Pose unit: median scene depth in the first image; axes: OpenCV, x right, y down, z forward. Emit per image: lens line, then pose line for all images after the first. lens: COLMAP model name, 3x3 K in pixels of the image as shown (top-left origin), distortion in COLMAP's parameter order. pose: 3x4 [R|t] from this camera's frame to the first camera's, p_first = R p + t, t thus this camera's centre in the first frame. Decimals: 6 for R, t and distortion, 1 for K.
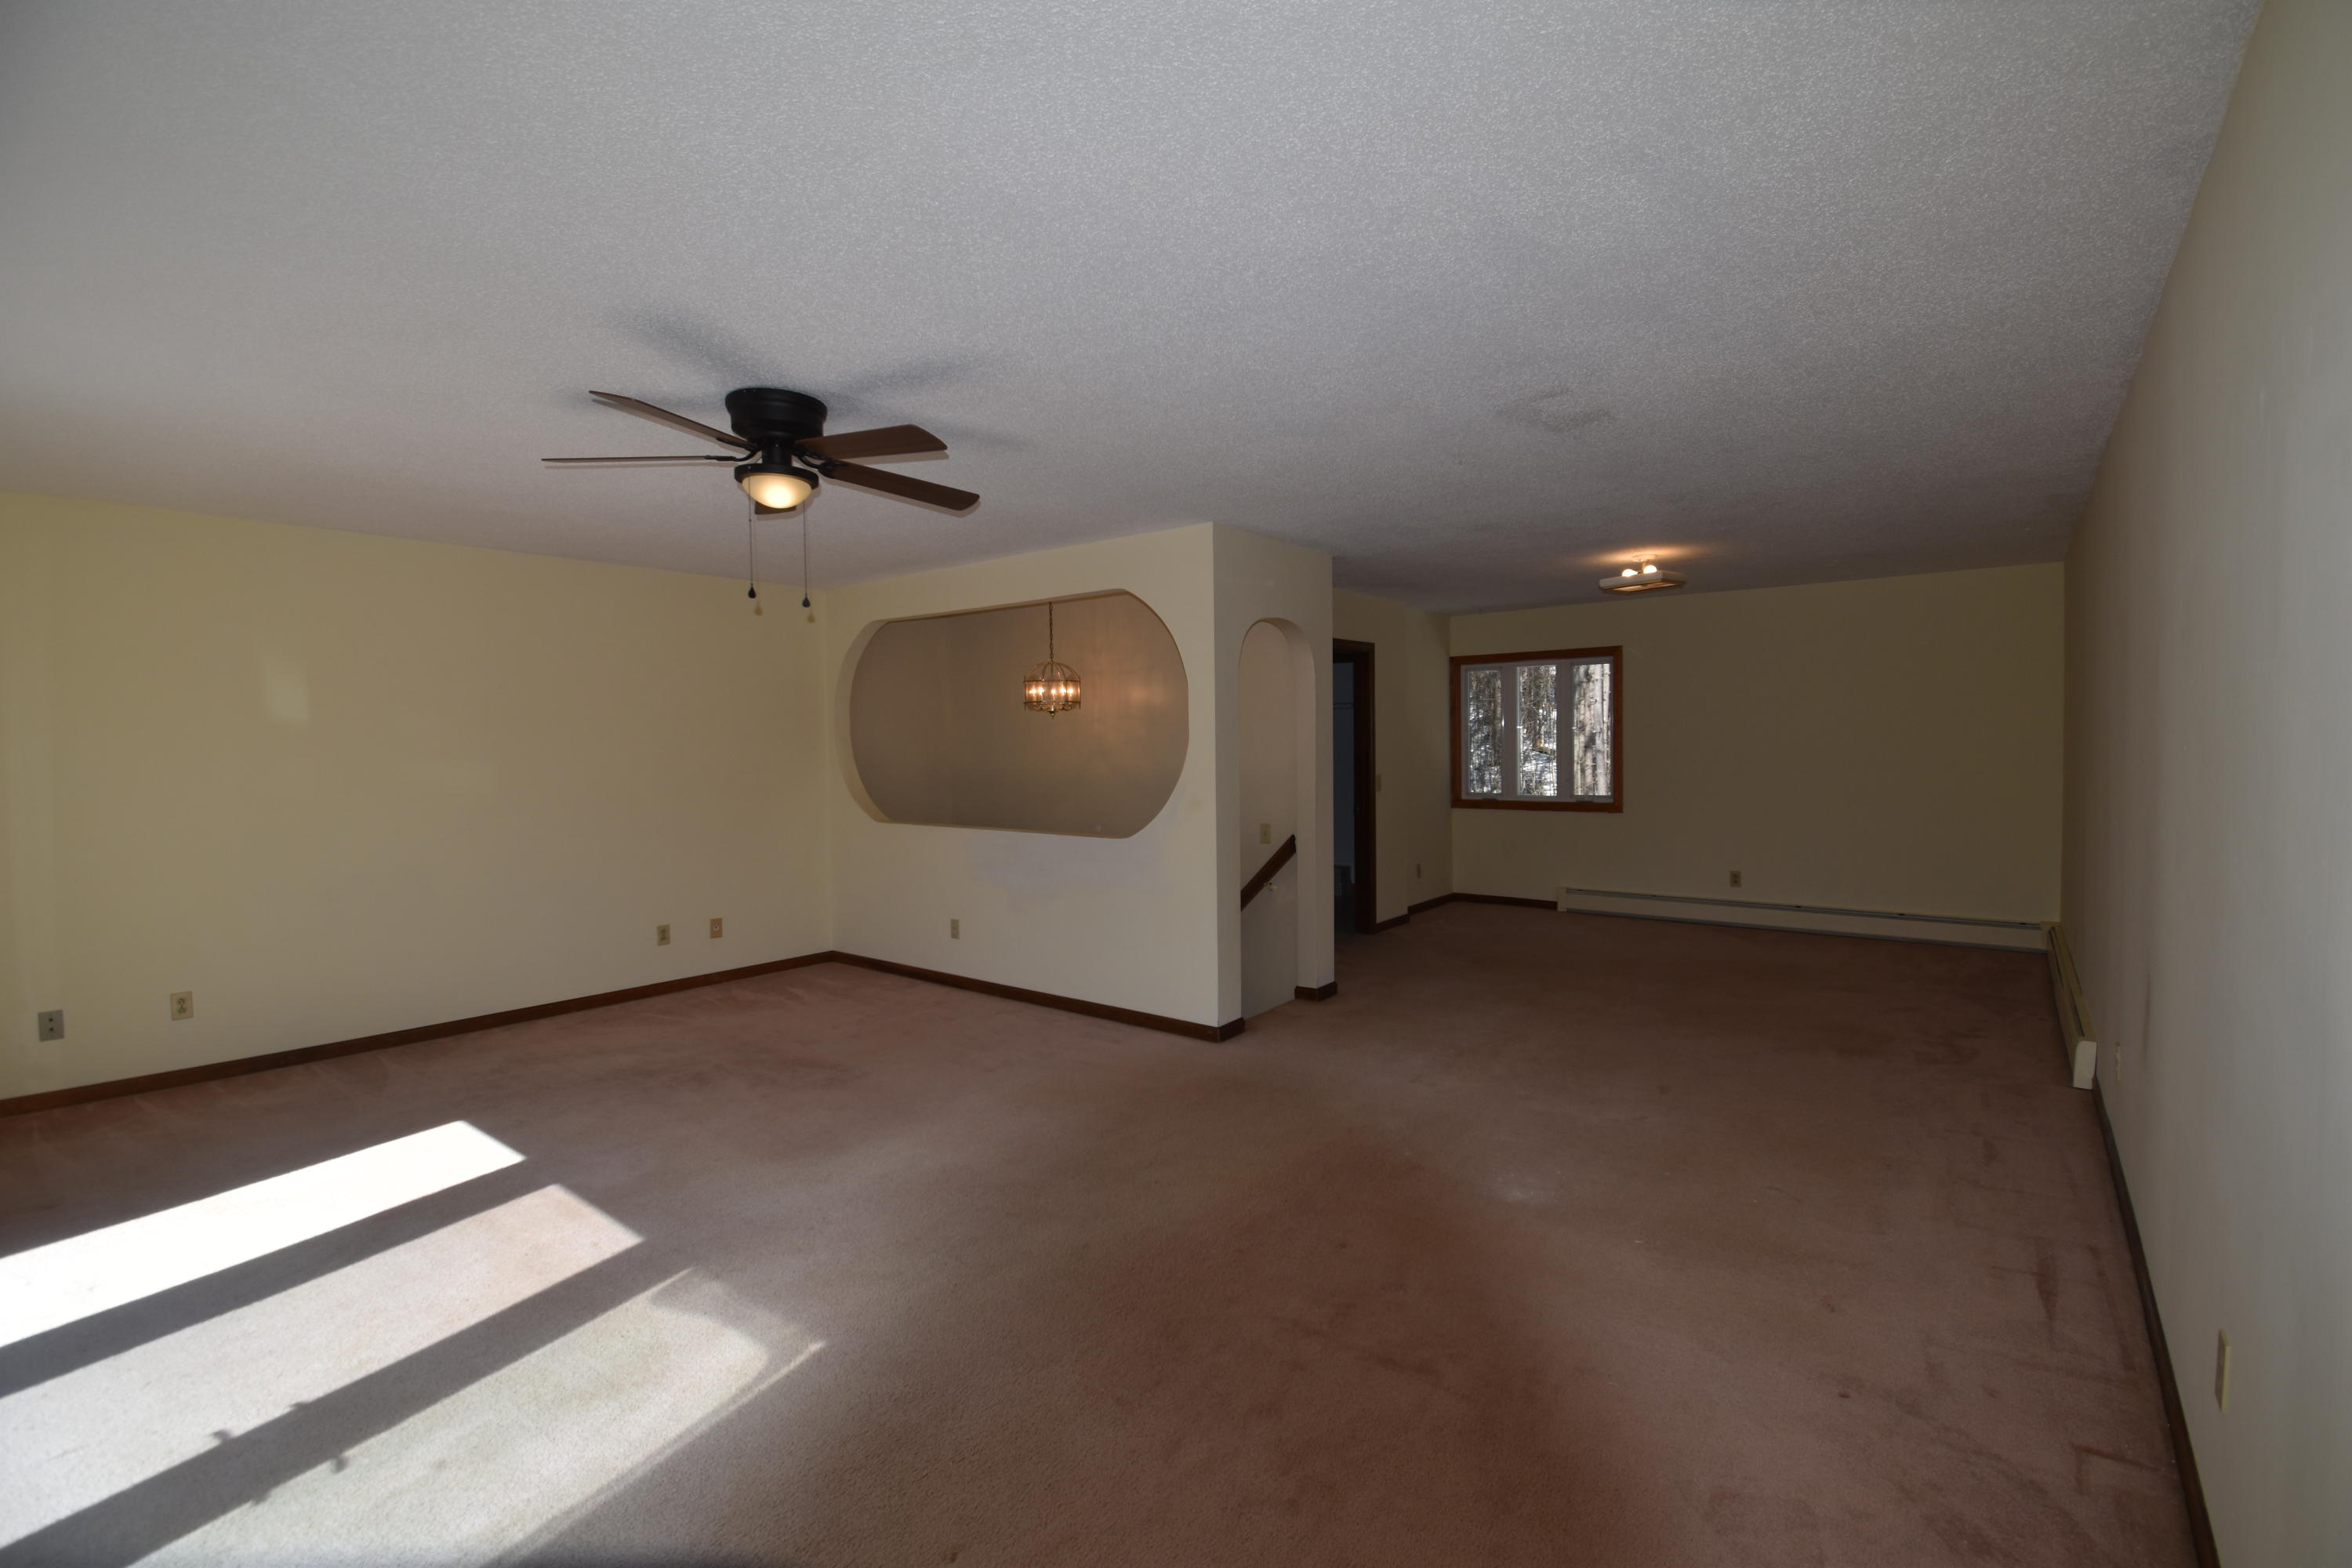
lens RADIAL K [[1046.1, 0, 1187.9], [0, 1046.1, 775.8], [0, 0, 1]] dist [0.037834, -0.036649]
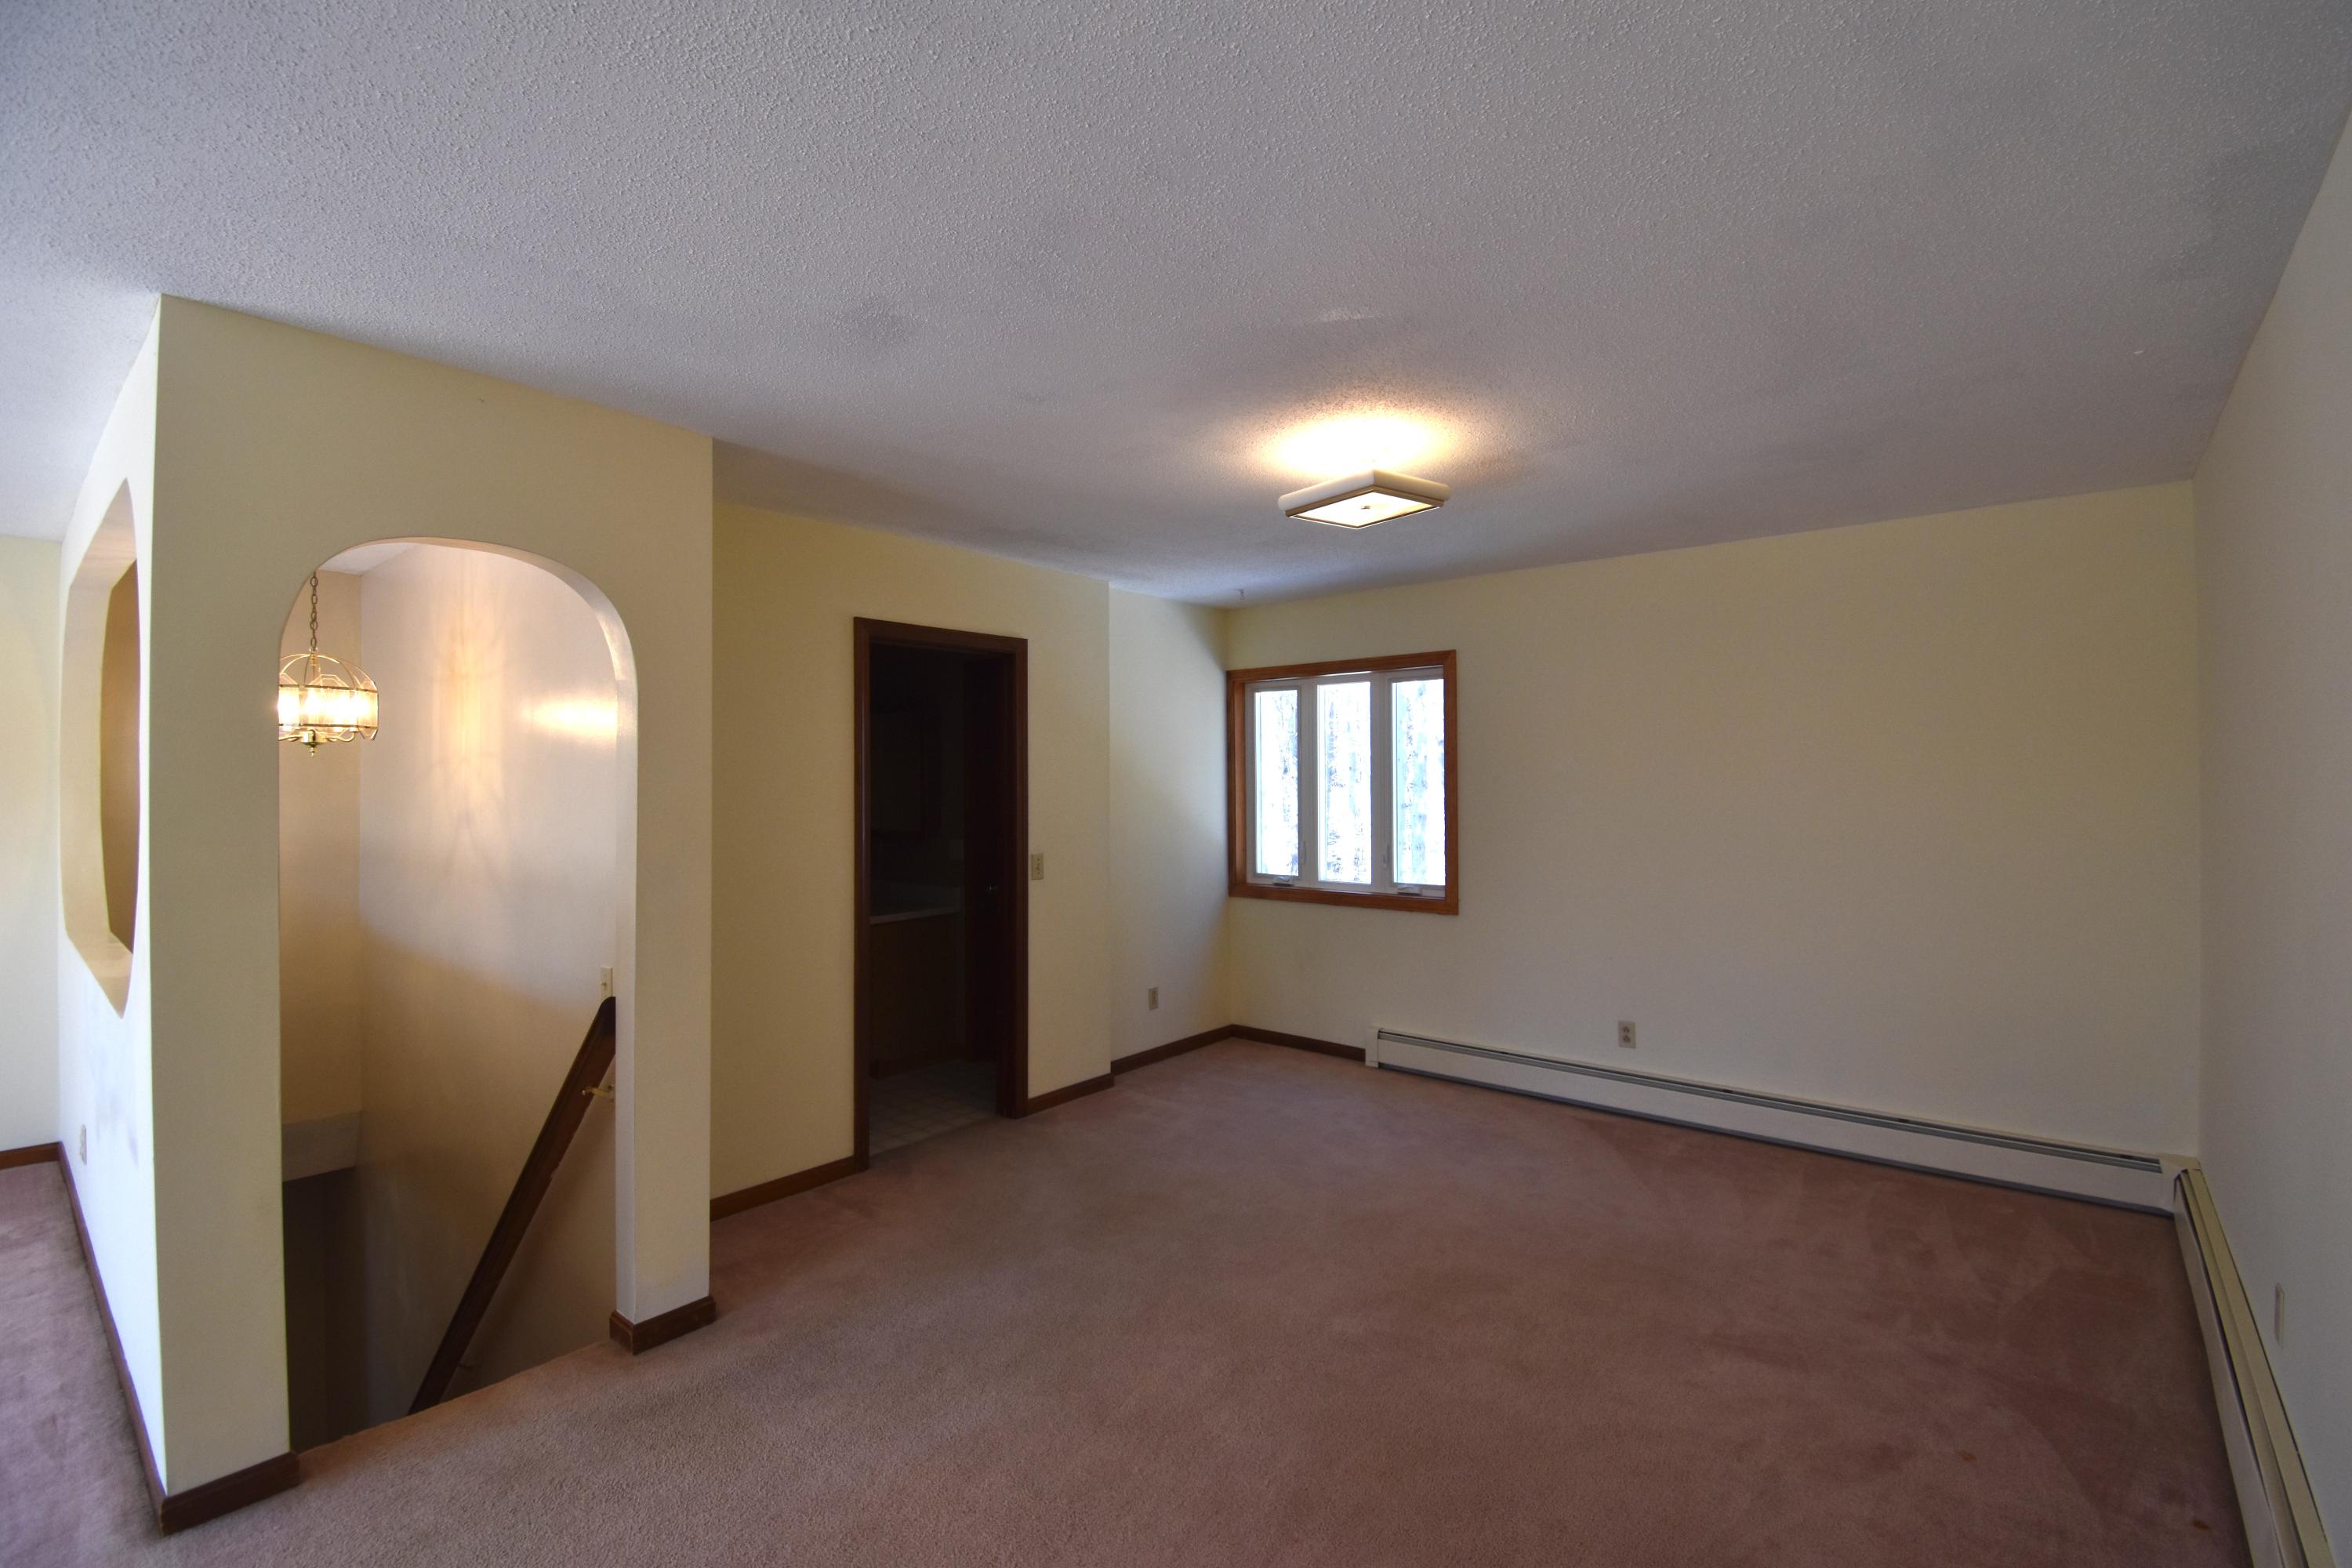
lens RADIAL K [[1046.1, 0, 1187.9], [0, 1046.1, 775.8], [0, 0, 1]] dist [0.037834, -0.036649]
pose [[0.999112, 0.008732, -0.041220, 0.278061], [-0.010322, 0.999205, -0.038504, -0.021965], [0.040851, 0.038895, 0.998408, 0.366560]]
